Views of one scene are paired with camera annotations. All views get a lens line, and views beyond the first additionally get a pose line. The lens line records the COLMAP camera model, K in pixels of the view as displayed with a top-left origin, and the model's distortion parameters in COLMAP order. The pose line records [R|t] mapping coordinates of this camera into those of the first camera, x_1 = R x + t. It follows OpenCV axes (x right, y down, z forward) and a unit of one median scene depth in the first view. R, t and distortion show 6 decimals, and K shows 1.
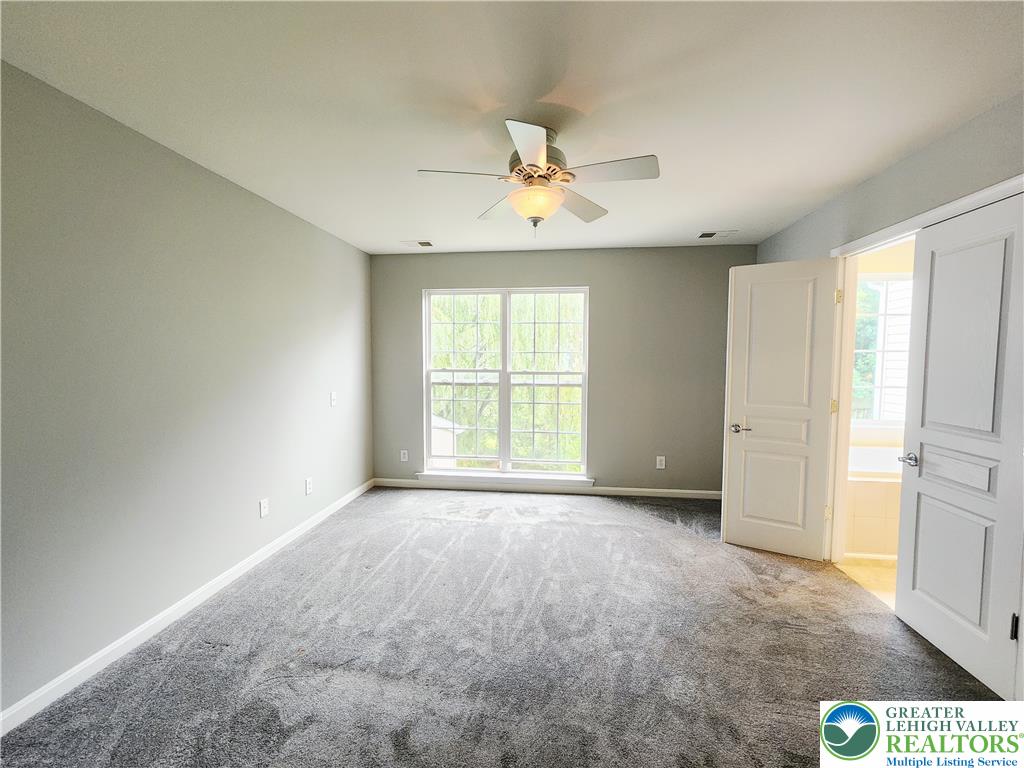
lens RADIAL K [[422.5, 0, 508.1], [0, 422.5, 381.9], [0, 0, 1]] dist [0.002794, -0.000165]
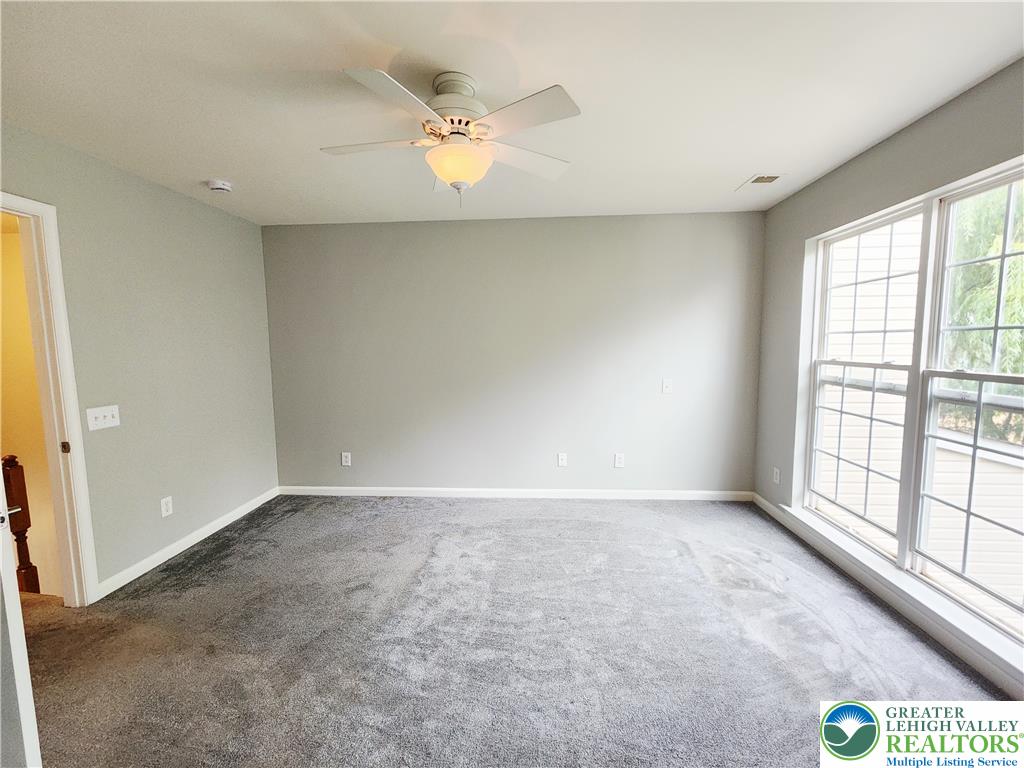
lens RADIAL K [[422.5, 0, 516.6], [0, 422.5, 378.0], [0, 0, 1]] dist [0.002794, -0.000165]
pose [[0.067016, 0.078857, -0.994631, 0.521311], [-0.048591, 0.995947, 0.075688, -0.033804], [0.996568, 0.043258, 0.070576, 0.576477]]
